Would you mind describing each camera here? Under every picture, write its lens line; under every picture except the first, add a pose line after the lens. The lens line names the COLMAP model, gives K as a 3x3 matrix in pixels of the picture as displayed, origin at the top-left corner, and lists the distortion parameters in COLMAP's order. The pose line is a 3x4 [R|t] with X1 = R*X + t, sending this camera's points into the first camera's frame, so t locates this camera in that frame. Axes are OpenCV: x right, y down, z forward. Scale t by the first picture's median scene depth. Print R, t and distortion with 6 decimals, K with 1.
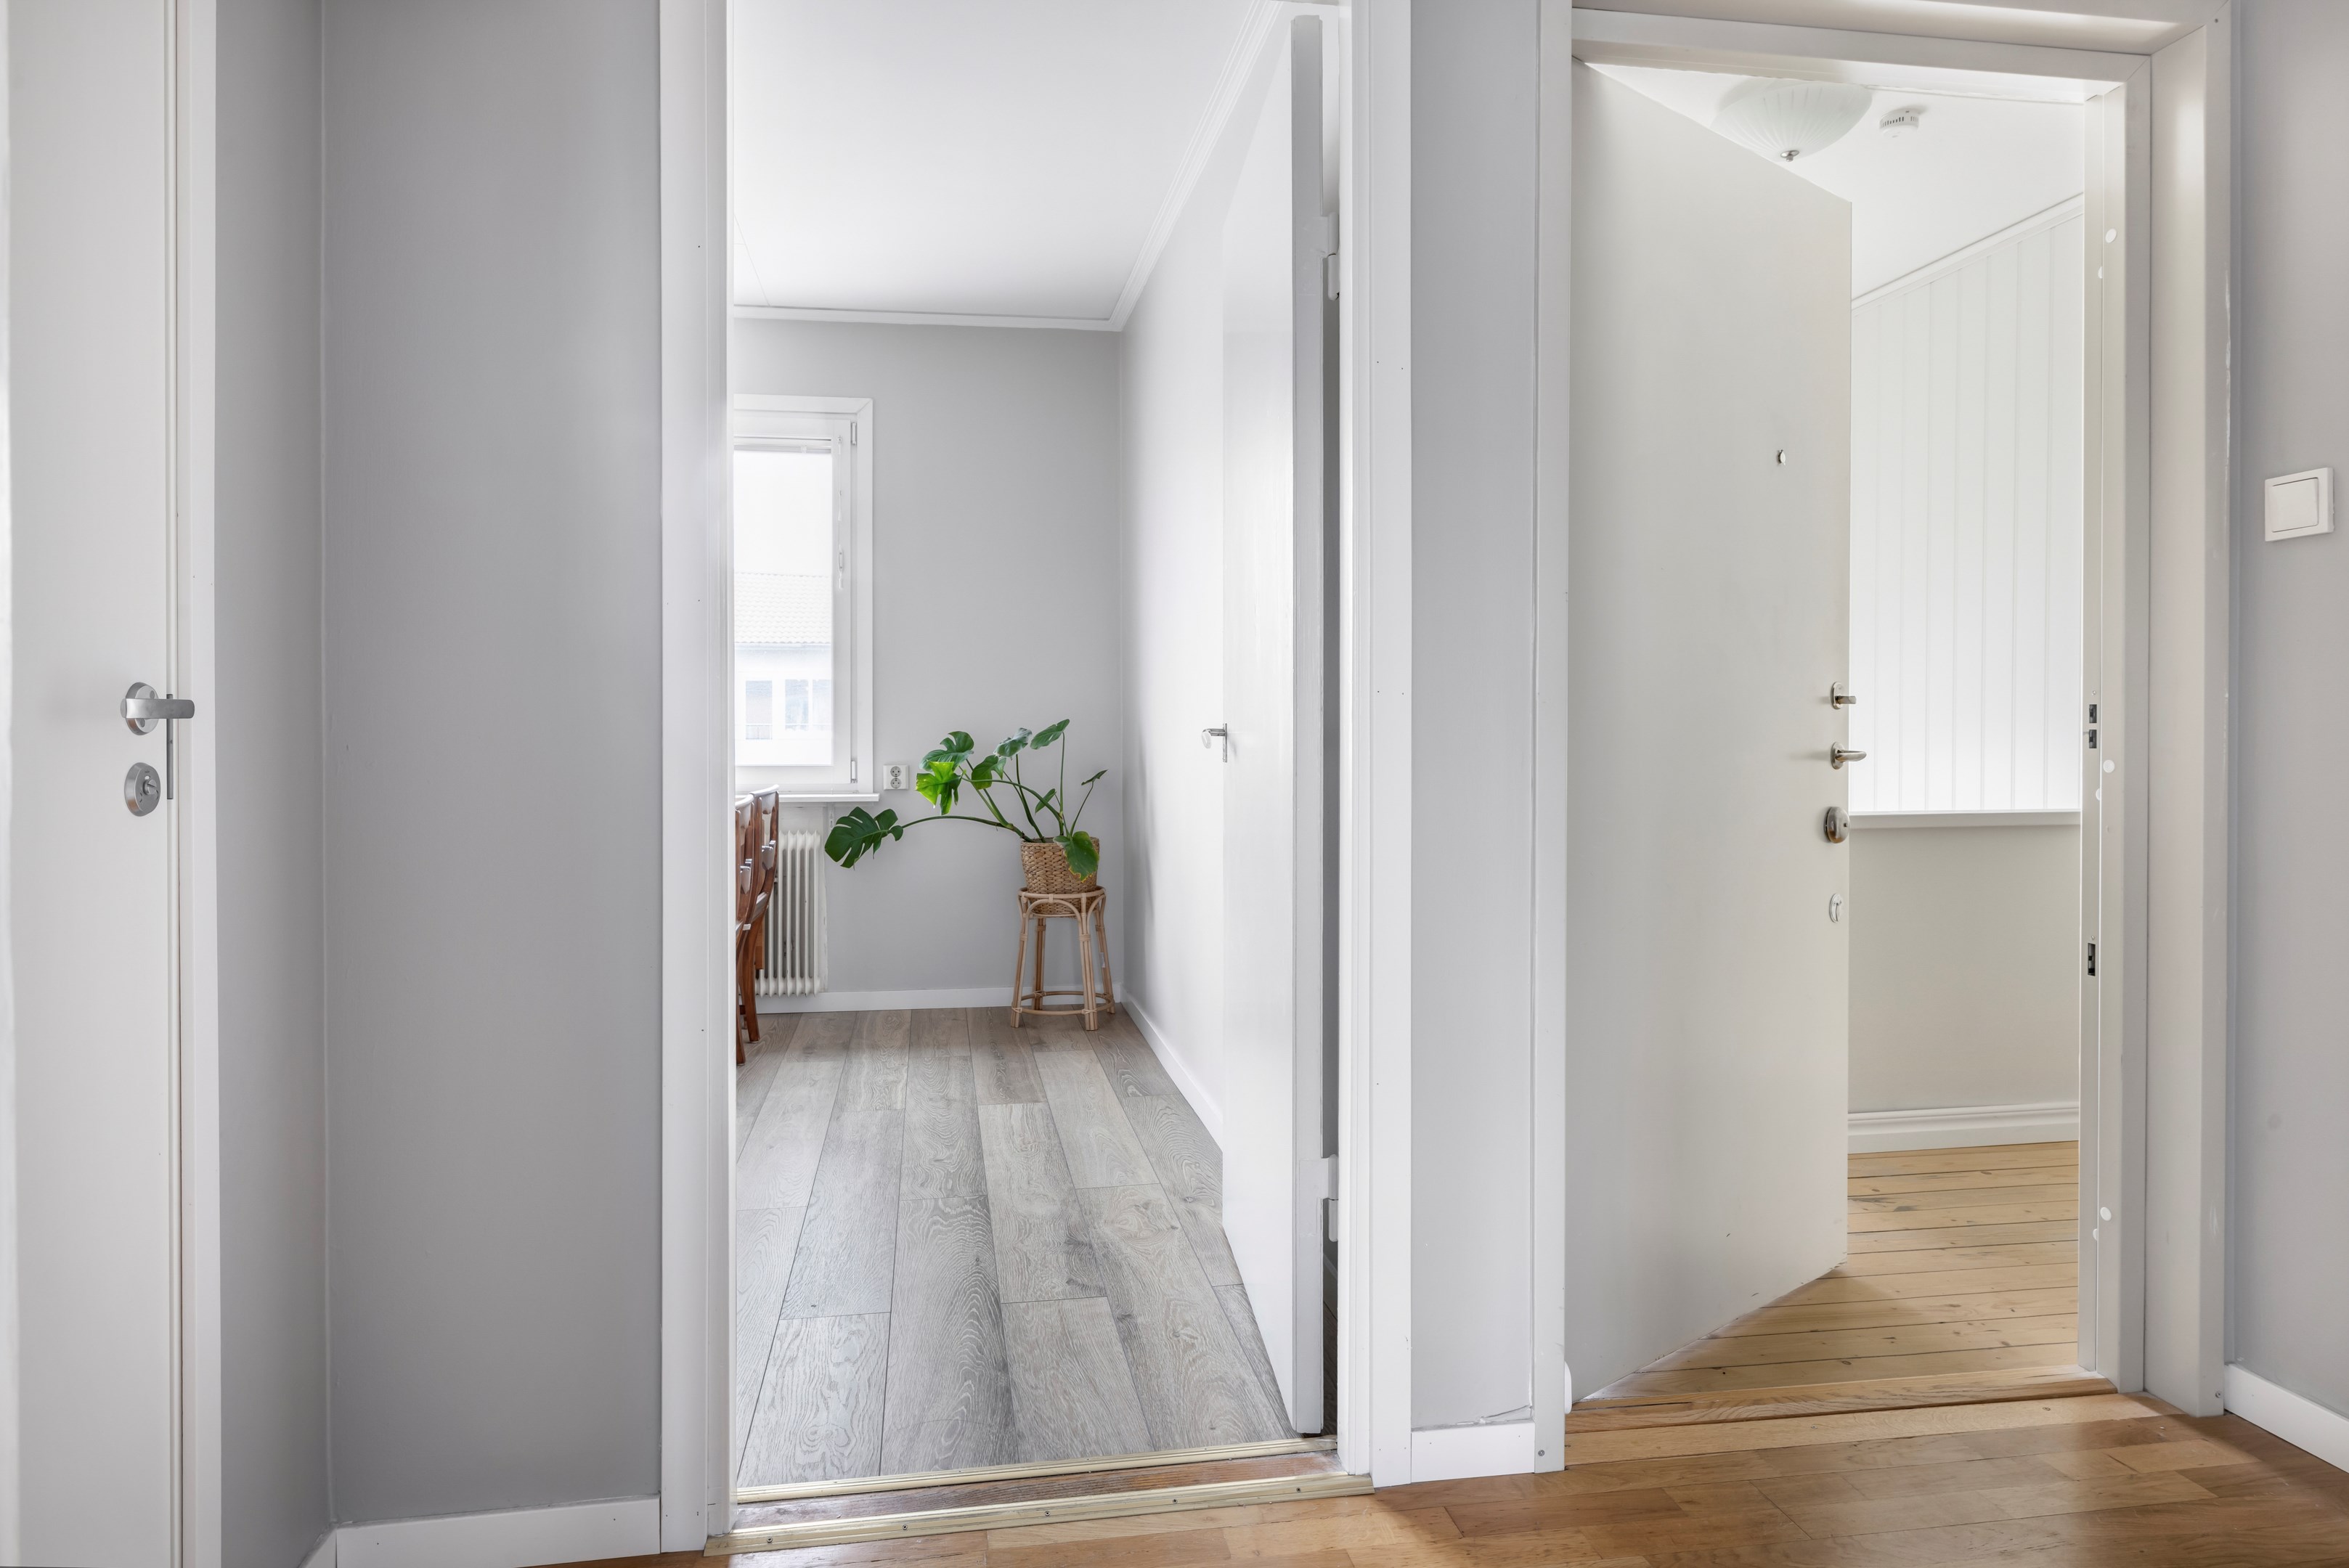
lens RADIAL K [[1335.2, 0, 1126.8], [0, 1335.2, 777.2], [0, 0, 1]] dist [0.000688, 0.000564]
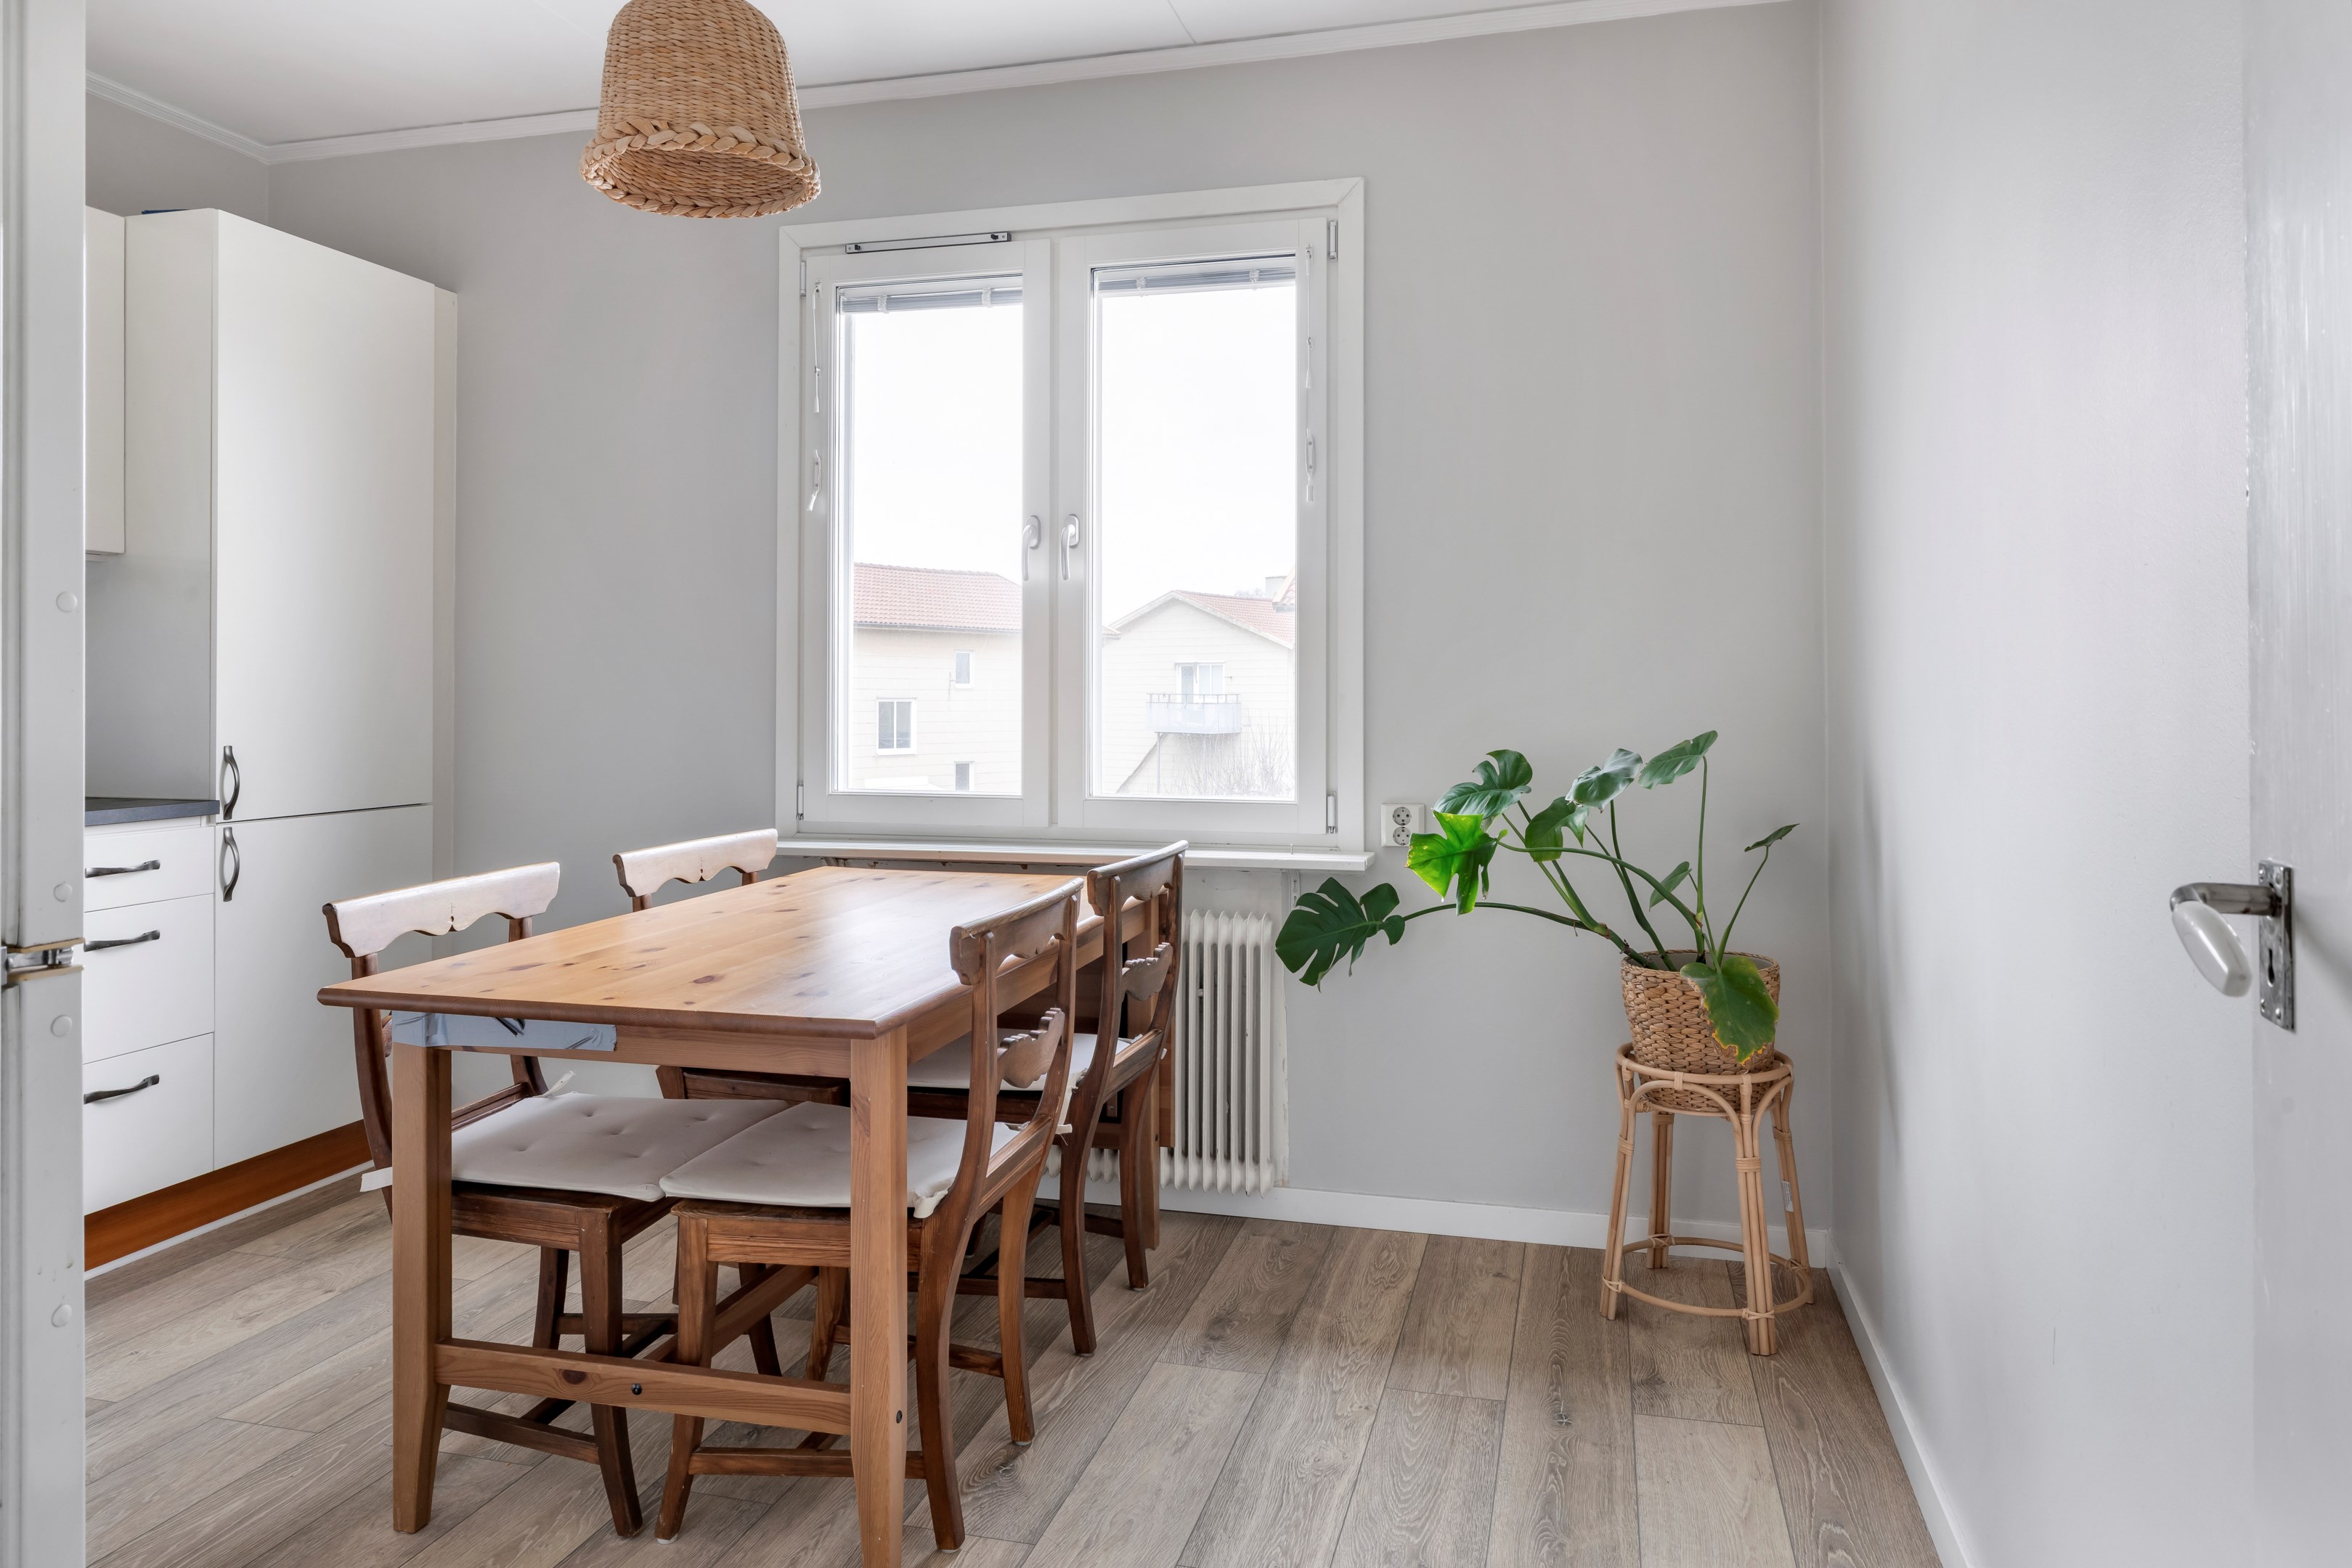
lens RADIAL K [[1517.5, 0, 1190.5], [0, 1517.5, 696.7], [0, 0, 1]] dist [-0.007521, 0.007252]
pose [[0.920466, -0.002647, -0.390814, -0.001361], [-0.011096, 0.999397, -0.032903, -0.034044], [0.390666, 0.034622, 0.919881, 0.374700]]
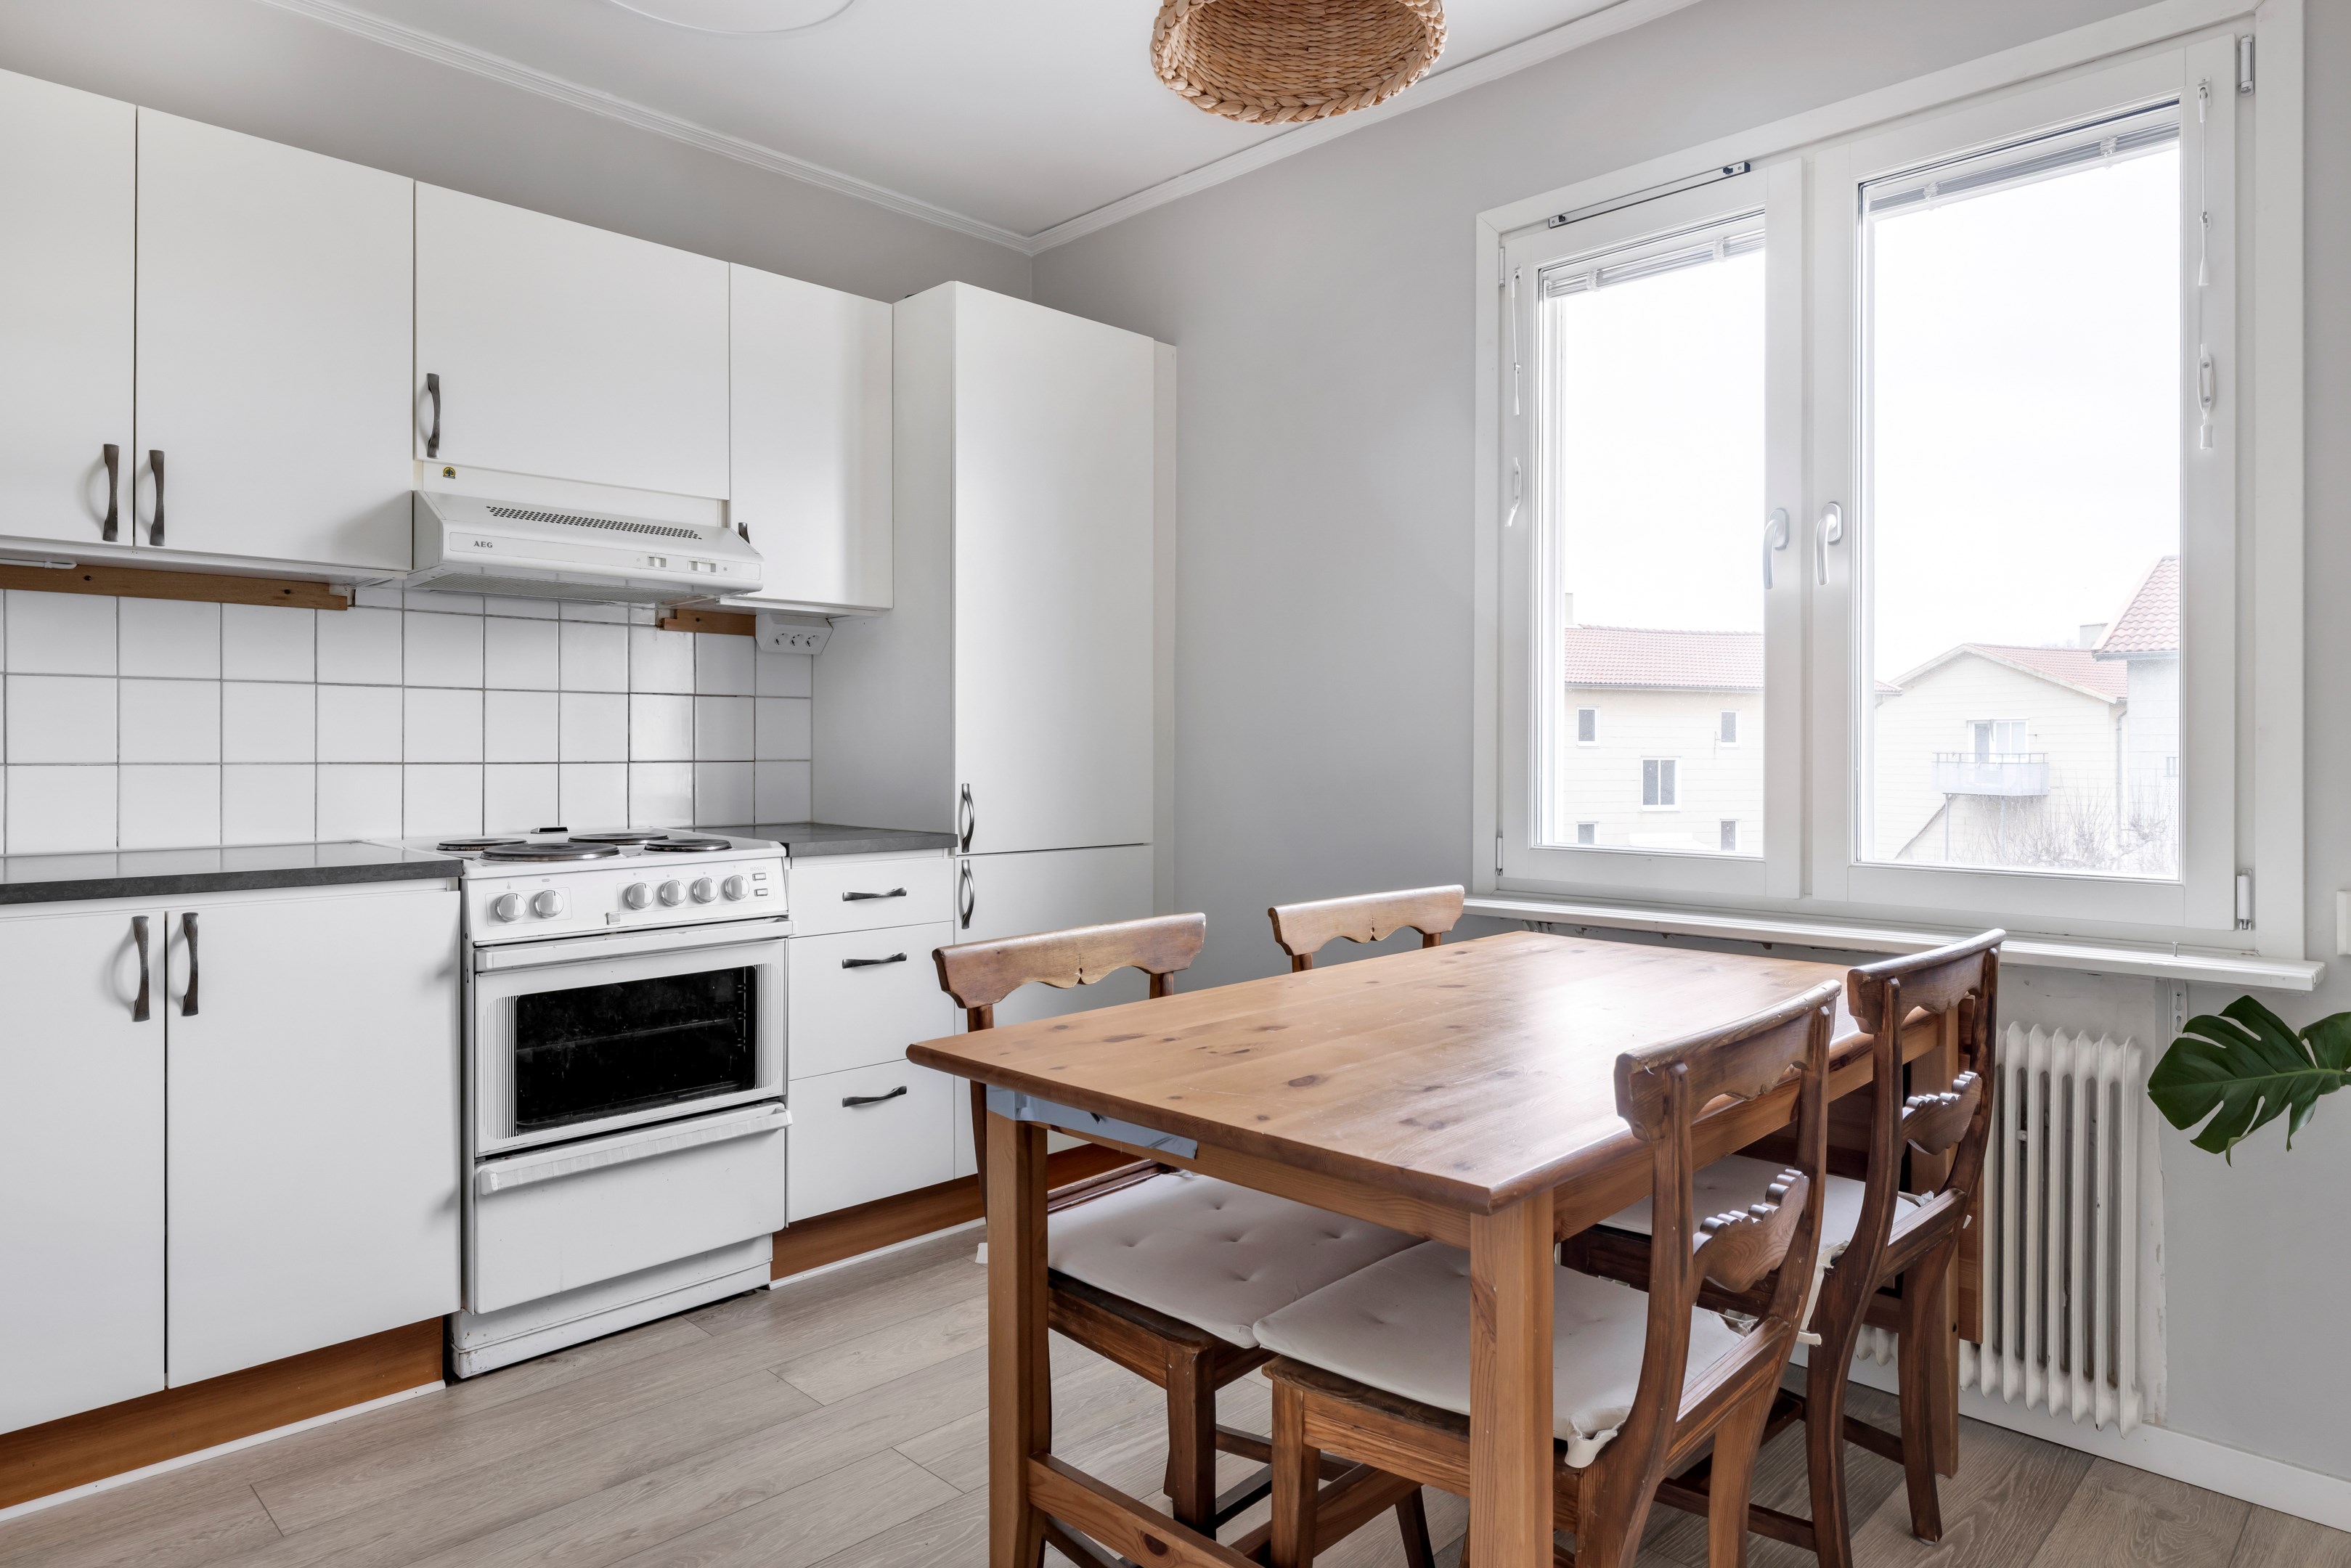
lens RADIAL K [[1403.8, 0, 1189.2], [0, 1403.8, 751.2], [0, 0, 1]] dist [-0.003607, -0.000565]
pose [[0.607411, -0.003463, -0.794380, -0.064346], [-0.027733, 0.999288, -0.025562, -0.030664], [0.793903, 0.037557, 0.606883, 0.507100]]
